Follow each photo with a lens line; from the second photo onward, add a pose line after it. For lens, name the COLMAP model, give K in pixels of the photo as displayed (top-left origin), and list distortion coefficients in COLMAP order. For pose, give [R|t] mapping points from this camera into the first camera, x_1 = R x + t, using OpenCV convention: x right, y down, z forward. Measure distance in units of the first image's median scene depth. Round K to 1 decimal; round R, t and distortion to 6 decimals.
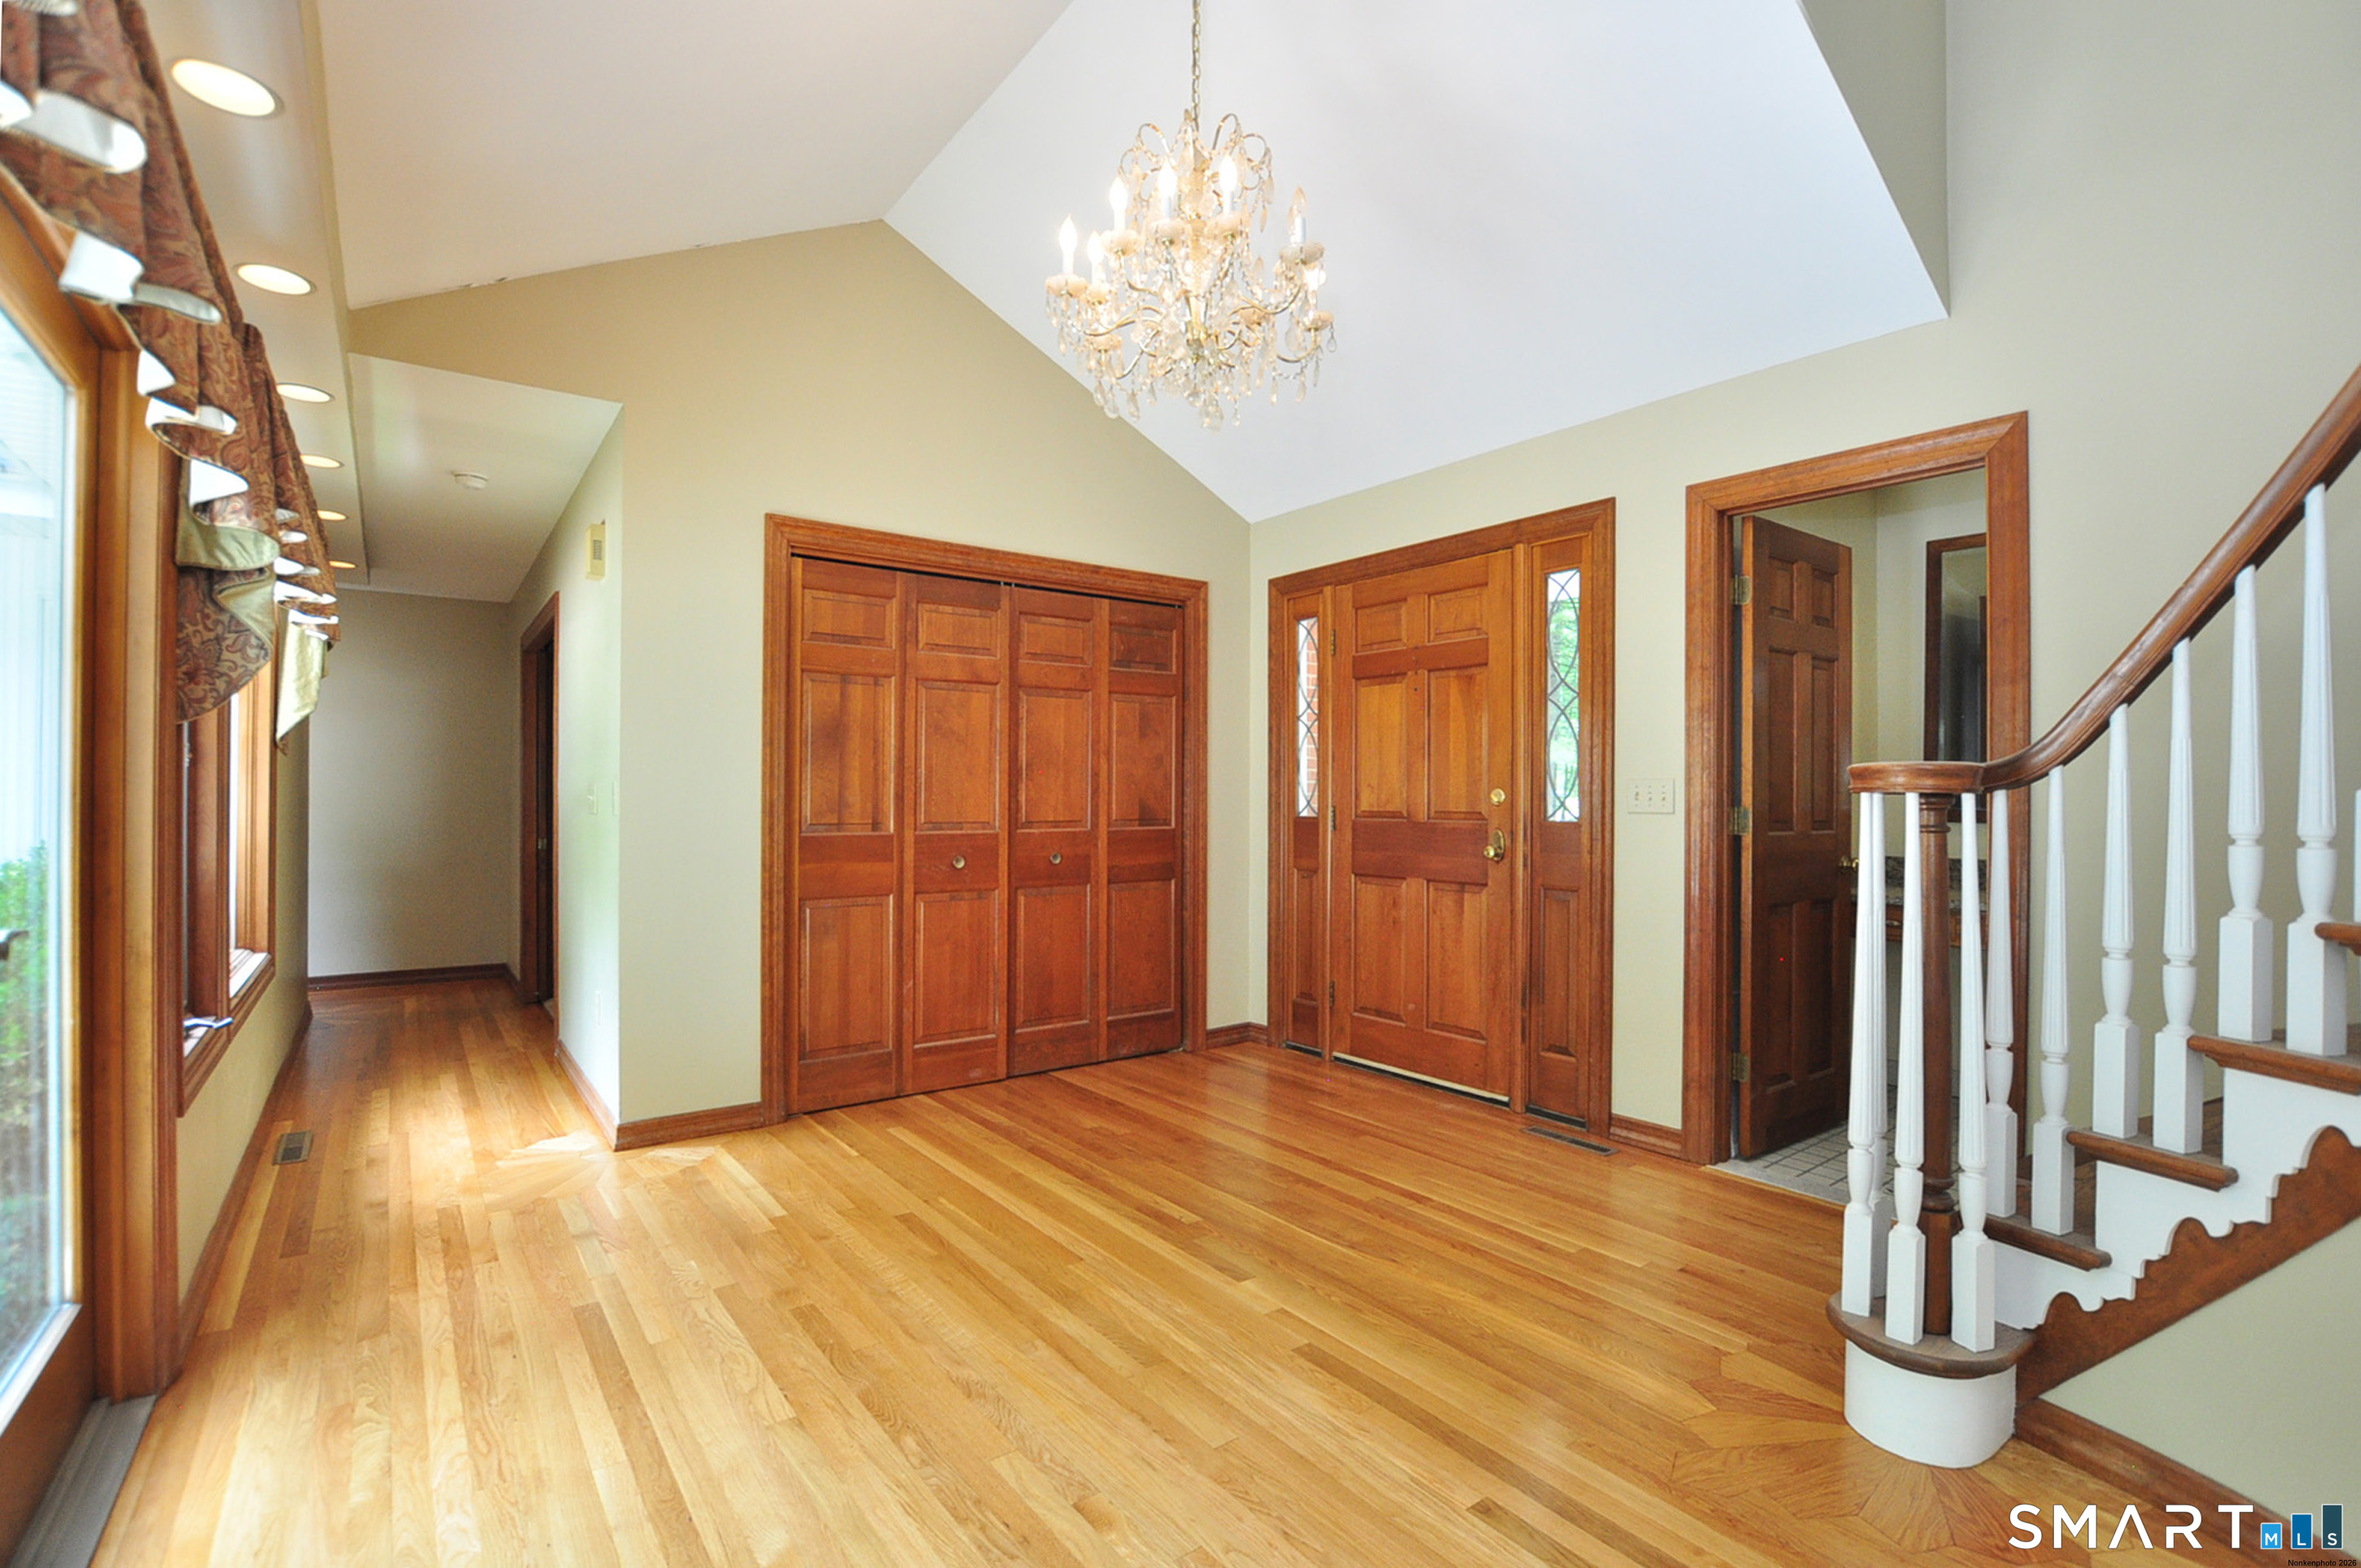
lens RADIAL K [[1093.2, 0, 1166.8], [0, 1093.2, 802.1], [0, 0, 1]] dist [-0.023593, 0.000173]
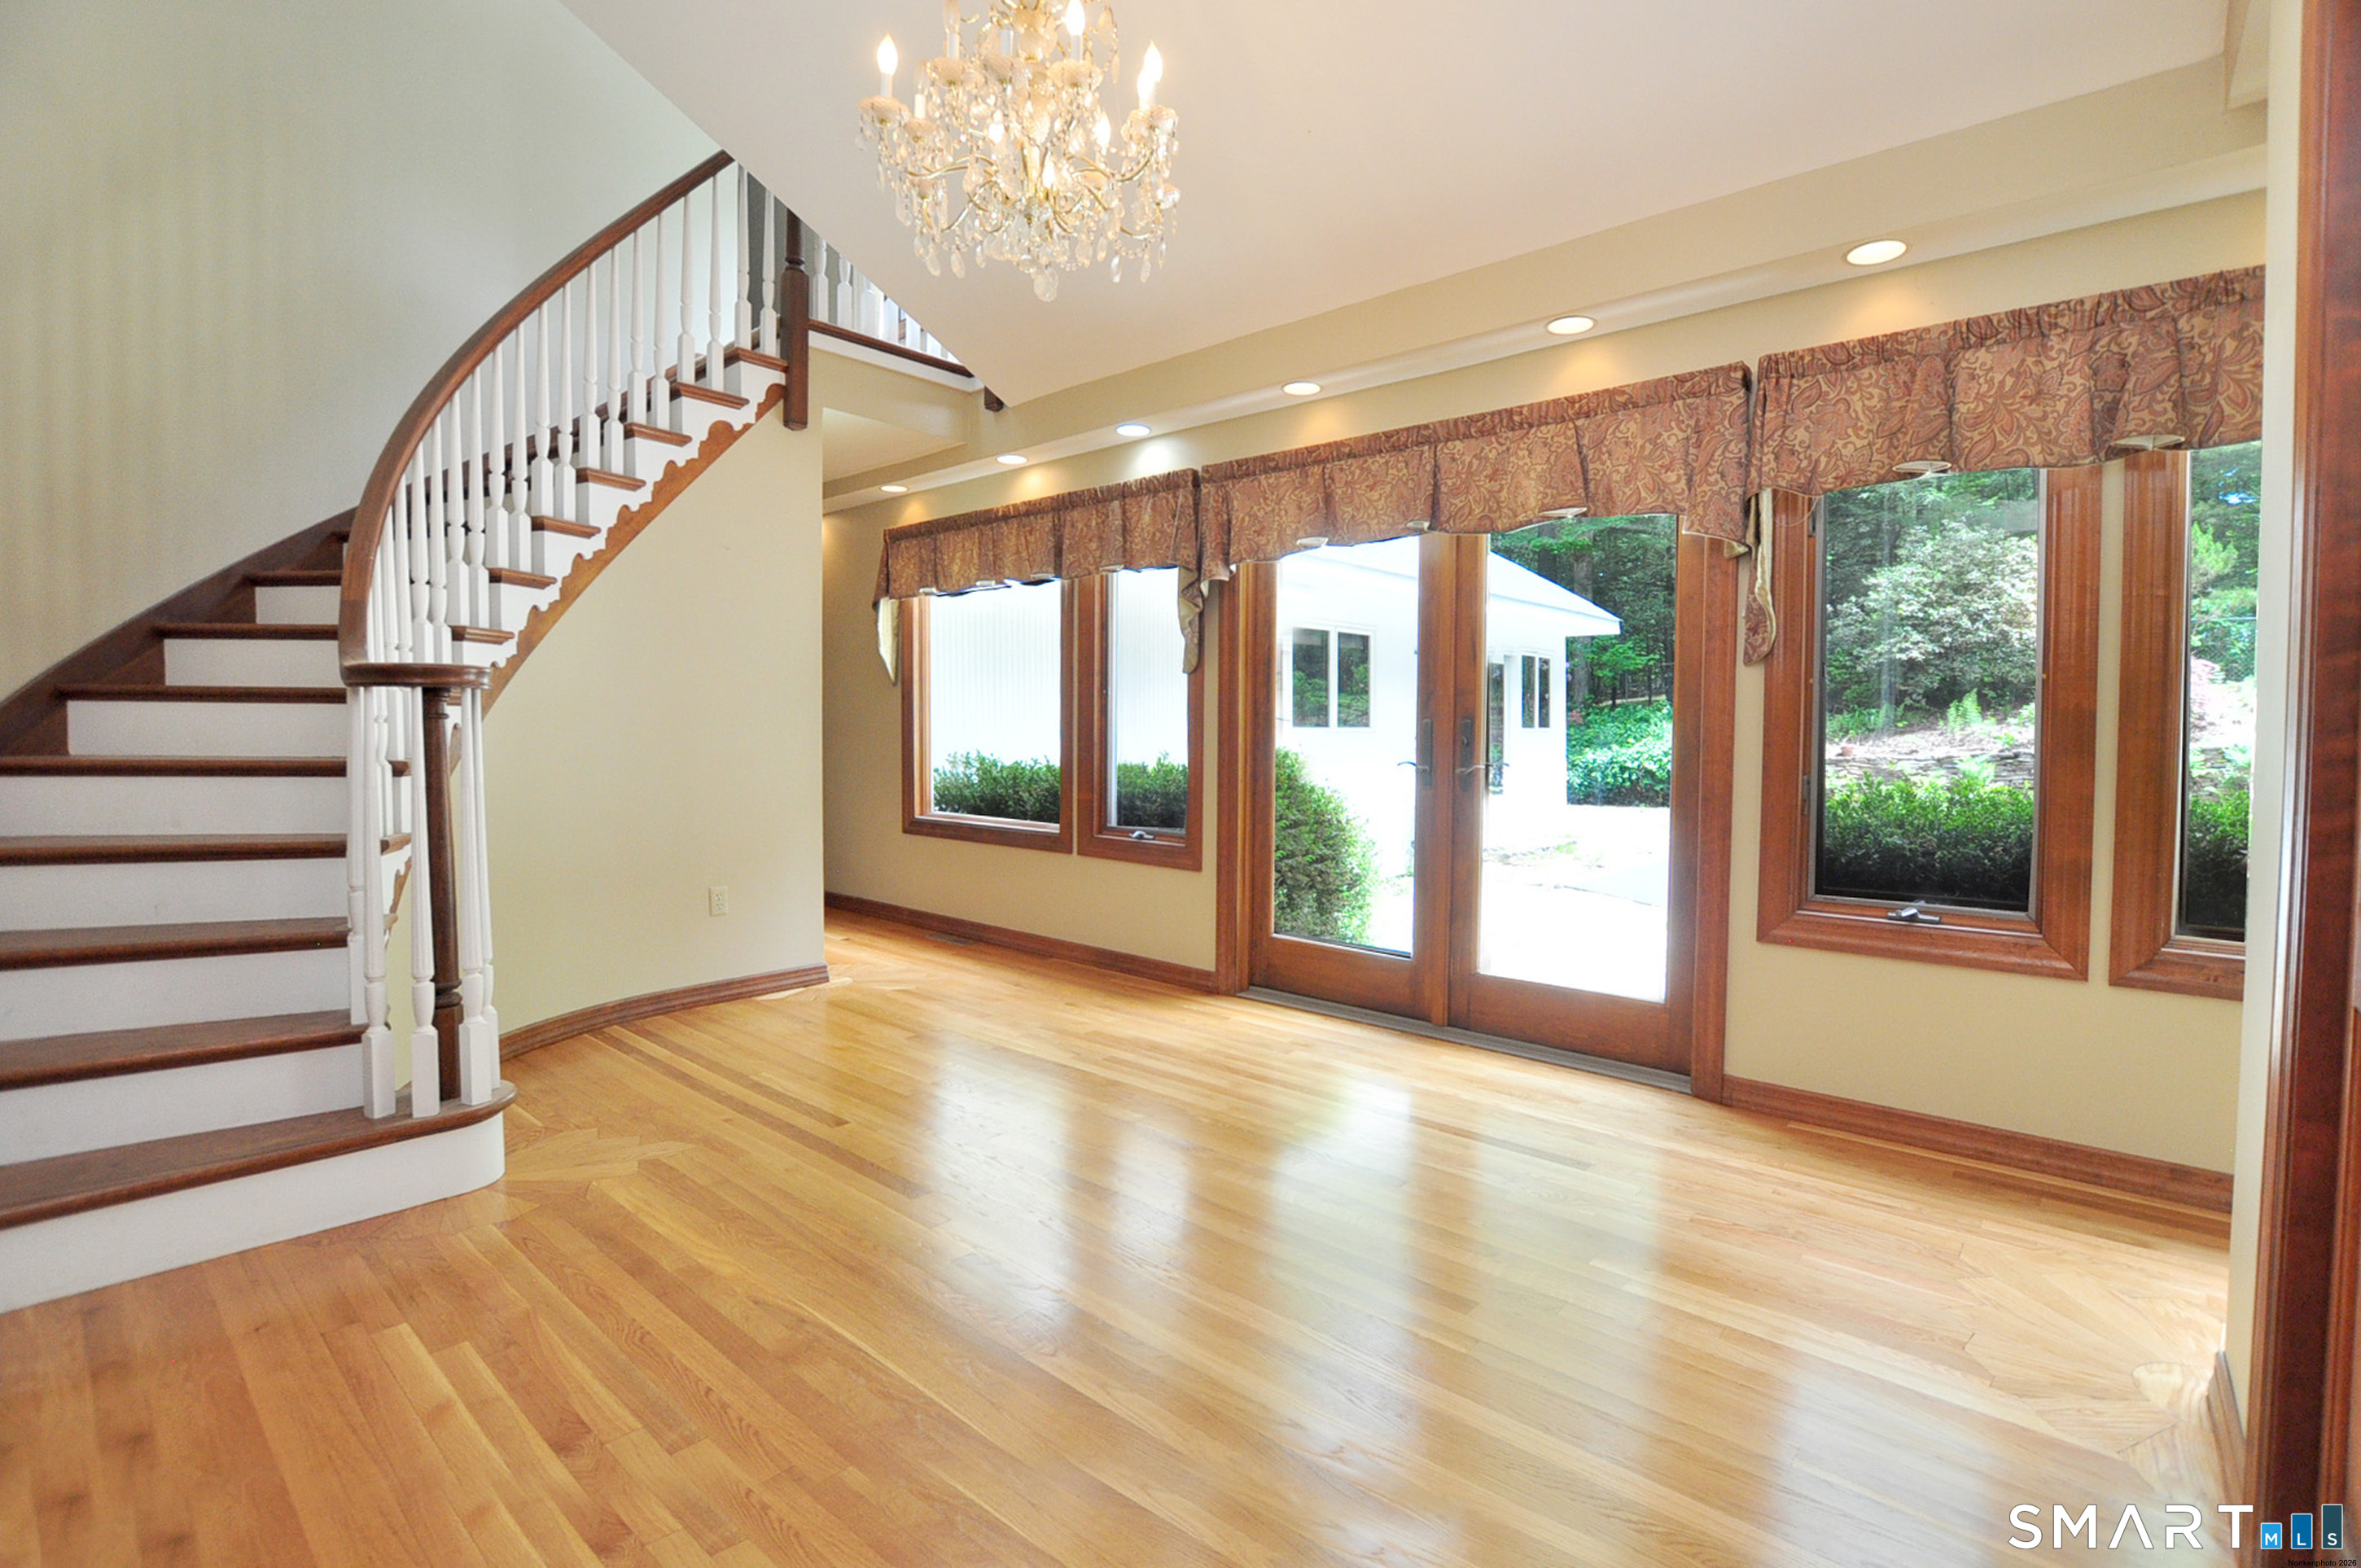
lens RADIAL K [[1098.9, 0, 1182.5], [0, 1098.9, 723.7], [0, 0, 1]] dist [-0.027386, 0.000274]
pose [[-0.979529, -0.006958, -0.201181, 0.045870], [-0.007170, 0.999974, 0.000328, 0.014814], [0.201173, 0.001764, -0.979554, 1.227752]]
